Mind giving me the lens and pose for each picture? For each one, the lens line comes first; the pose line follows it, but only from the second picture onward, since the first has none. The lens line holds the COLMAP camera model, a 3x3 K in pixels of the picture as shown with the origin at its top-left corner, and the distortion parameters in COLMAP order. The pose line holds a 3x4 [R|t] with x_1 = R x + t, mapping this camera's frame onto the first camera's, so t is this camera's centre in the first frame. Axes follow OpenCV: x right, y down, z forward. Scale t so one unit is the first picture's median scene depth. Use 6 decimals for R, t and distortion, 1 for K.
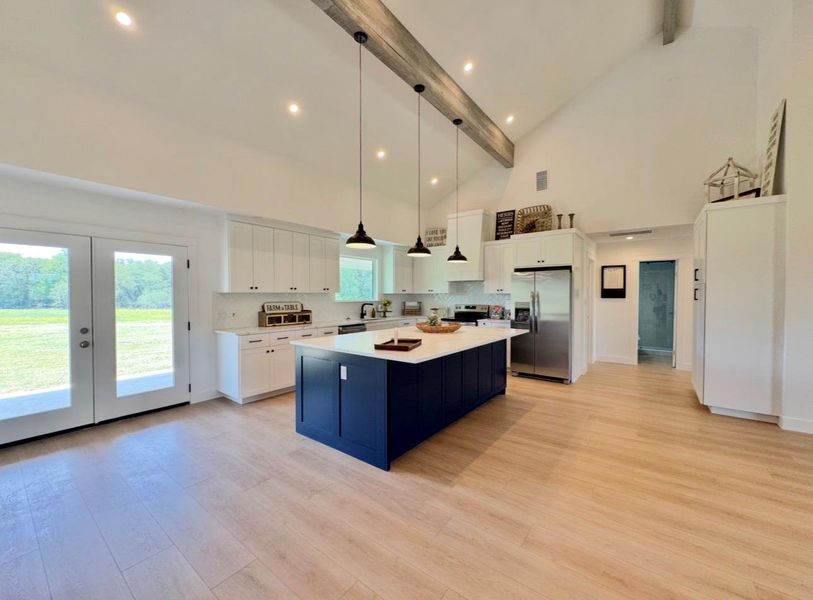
lens RADIAL K [[323.6, 0, 404.6], [0, 323.6, 300.8], [0, 0, 1]] dist [-0.002477, -0.000209]
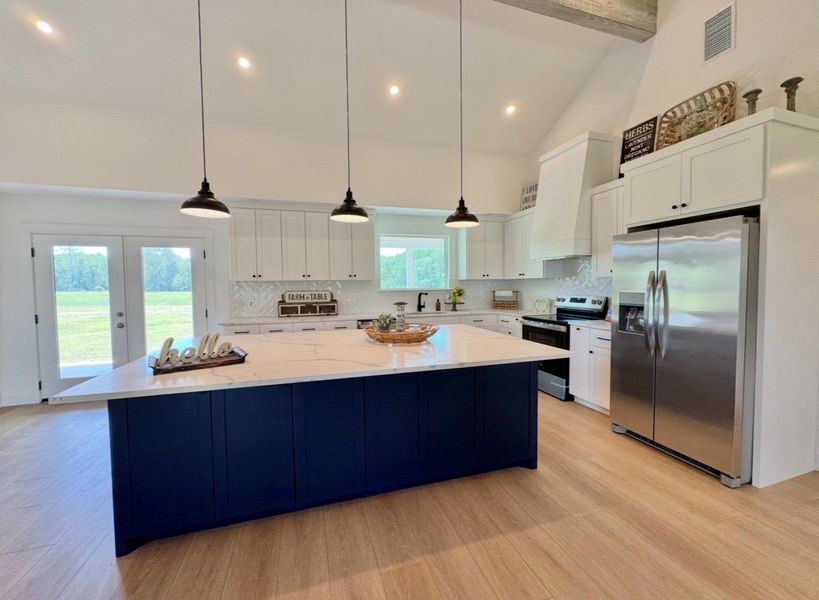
lens RADIAL K [[326.0, 0, 407.4], [0, 326.0, 297.3], [0, 0, 1]] dist [-0.002477, -0.000209]
pose [[0.818308, 0.015217, -0.574578, 0.394876], [0.000171, 0.999643, 0.026719, -0.002285], [0.574780, -0.021962, 0.818013, 0.411734]]
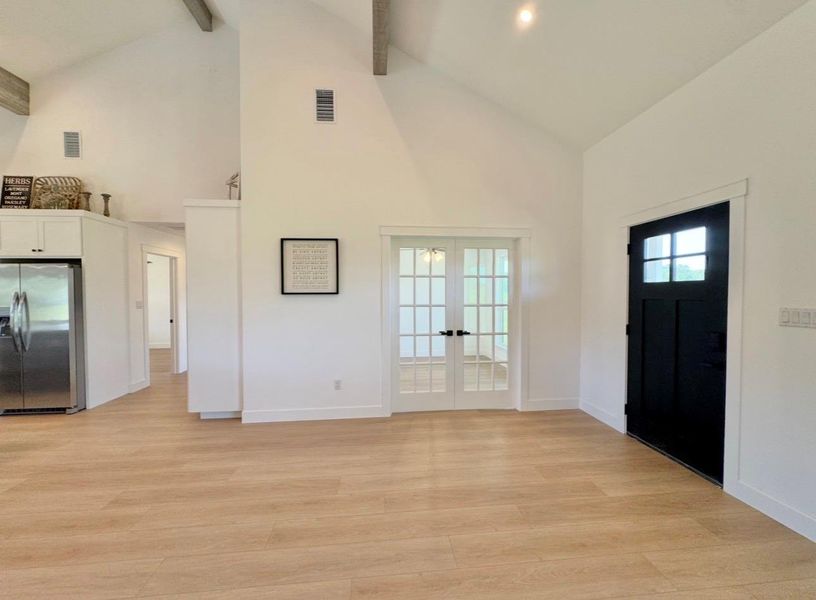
lens RADIAL K [[324.8, 0, 404.9], [0, 324.8, 301.8], [0, 0, 1]] dist [-0.002477, -0.000209]
pose [[0.734431, -0.018082, 0.678442, 0.565367], [0.015680, 0.999830, 0.009674, -0.000580], [-0.678502, 0.003533, 0.734590, -0.093144]]
